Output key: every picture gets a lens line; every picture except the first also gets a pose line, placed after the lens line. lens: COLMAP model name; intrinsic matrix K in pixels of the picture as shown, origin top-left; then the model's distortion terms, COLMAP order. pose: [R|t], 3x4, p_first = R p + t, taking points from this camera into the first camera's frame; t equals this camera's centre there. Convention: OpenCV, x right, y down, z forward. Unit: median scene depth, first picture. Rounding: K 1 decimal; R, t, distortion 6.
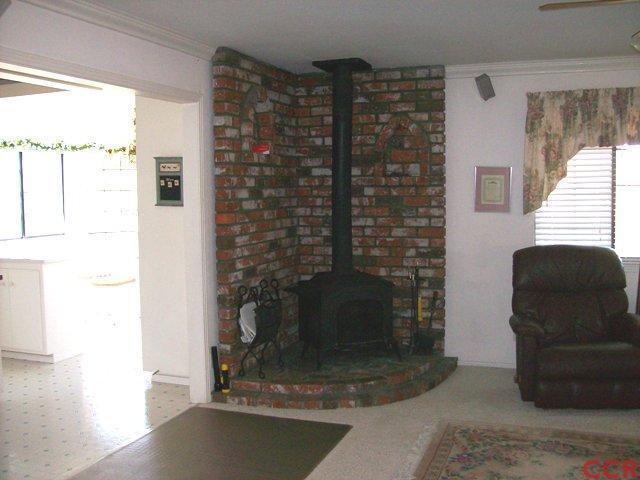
lens RADIAL K [[699.9, 0, 321.1], [0, 699.9, 227.7], [0, 0, 1]] dist [-0.128704, 0.061937]
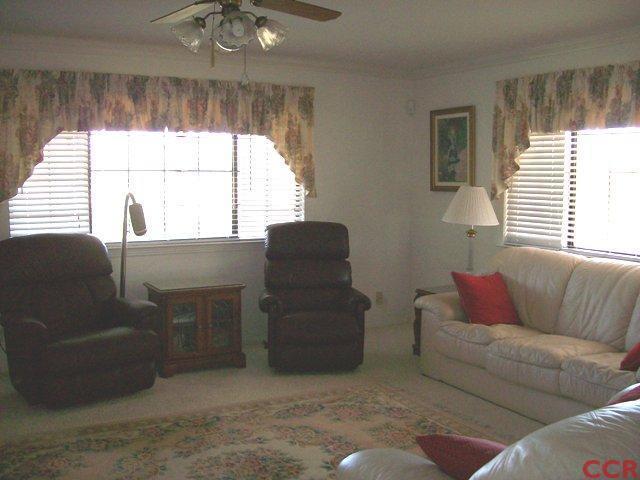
lens RADIAL K [[699.9, 0, 321.1], [0, 699.9, 227.7], [0, 0, 1]] dist [-0.128704, 0.061937]
pose [[0.645266, -0.048822, 0.762396, -0.121555], [0.034997, 0.998797, 0.034341, -0.002528], [-0.763156, 0.004522, 0.646199, 0.102435]]
